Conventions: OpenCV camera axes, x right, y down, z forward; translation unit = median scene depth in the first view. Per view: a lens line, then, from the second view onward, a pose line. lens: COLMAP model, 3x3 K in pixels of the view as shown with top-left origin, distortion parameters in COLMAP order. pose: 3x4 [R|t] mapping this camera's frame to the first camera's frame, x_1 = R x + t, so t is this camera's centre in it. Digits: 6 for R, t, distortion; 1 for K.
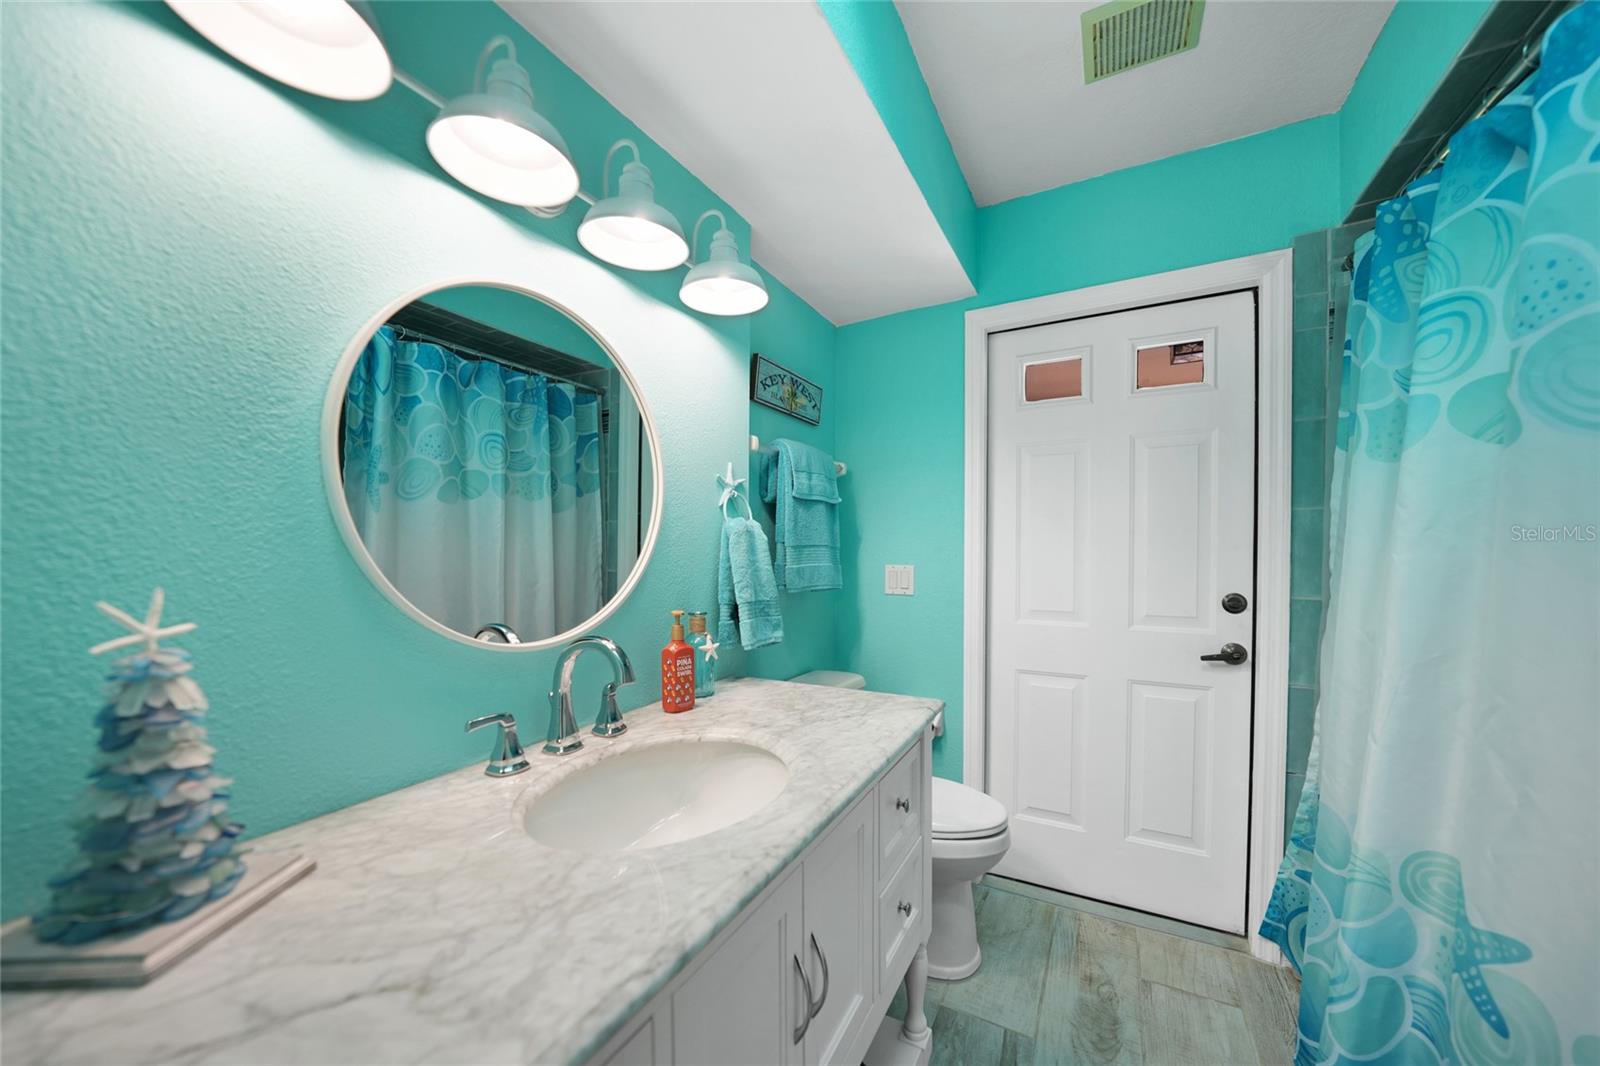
lens RADIAL K [[560.1, 0, 800.0], [0, 560.1, 533.0], [0, 0, 1]] dist [-0.000507, 0.000018]
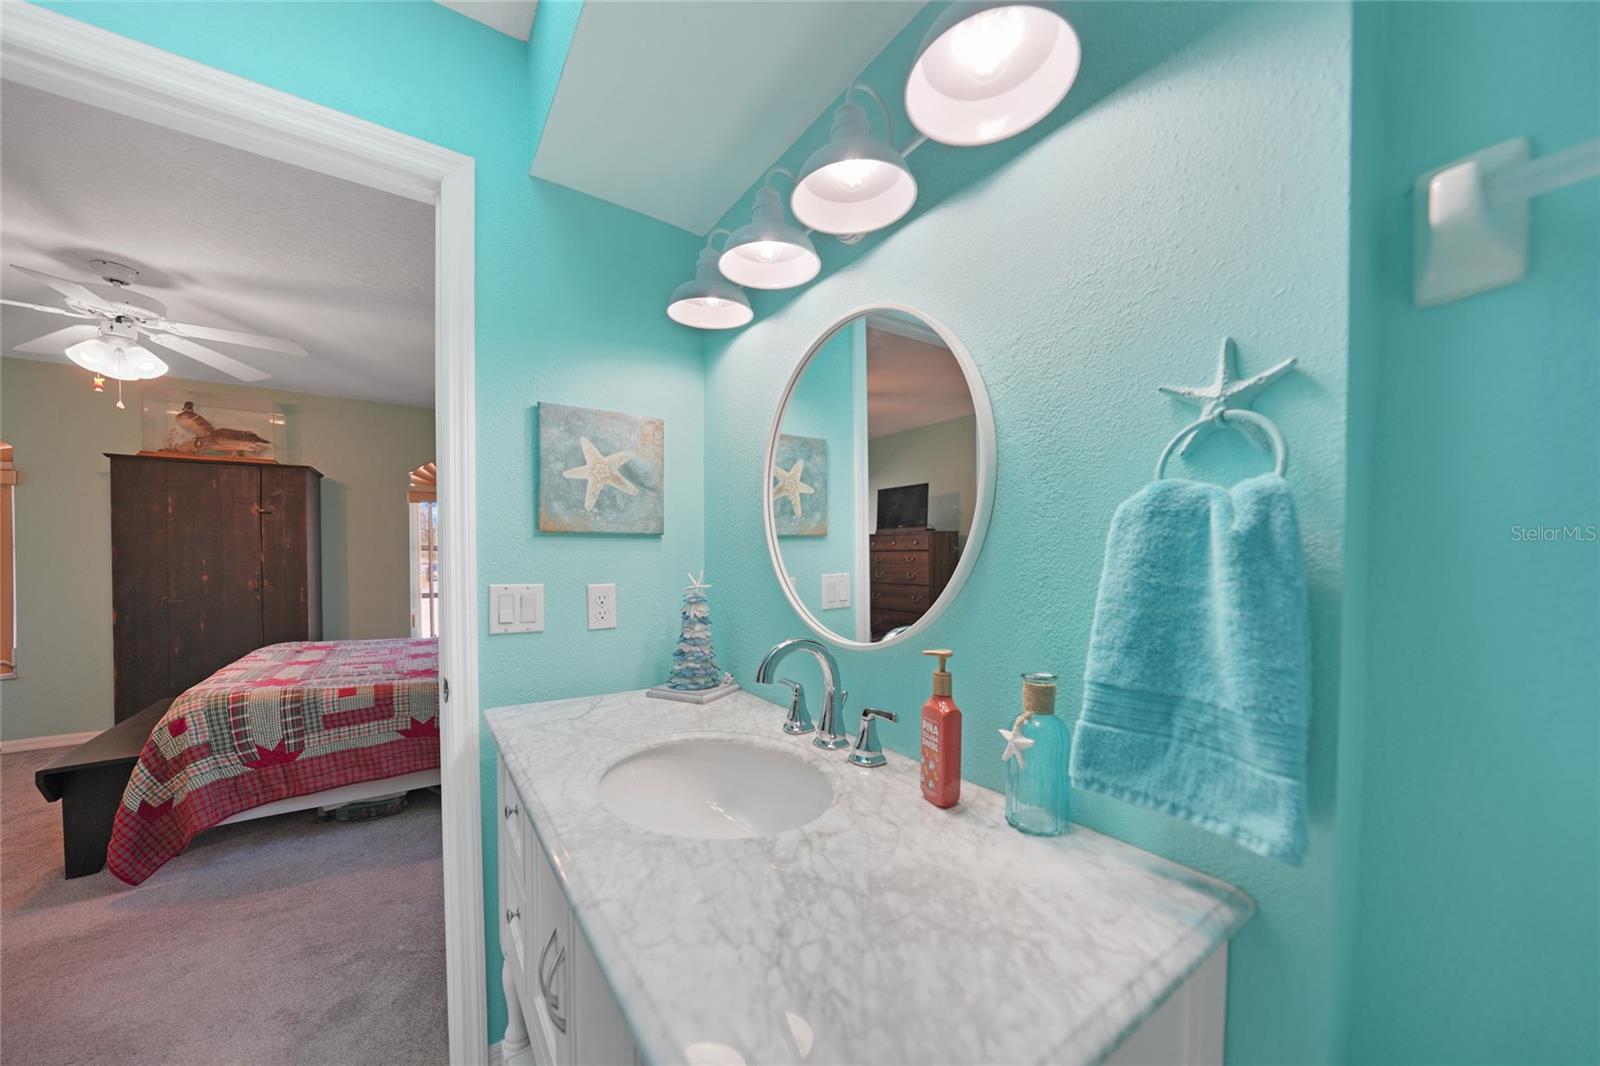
lens RADIAL K [[560.1, 0, 800.0], [0, 560.1, 533.0], [0, 0, 1]] dist [-0.000507, 0.000018]
pose [[-0.451312, -0.036352, -0.891626, 0.484353], [0.030668, 0.997948, -0.056210, 0.032108], [0.891839, -0.052712, -0.449271, 1.213638]]
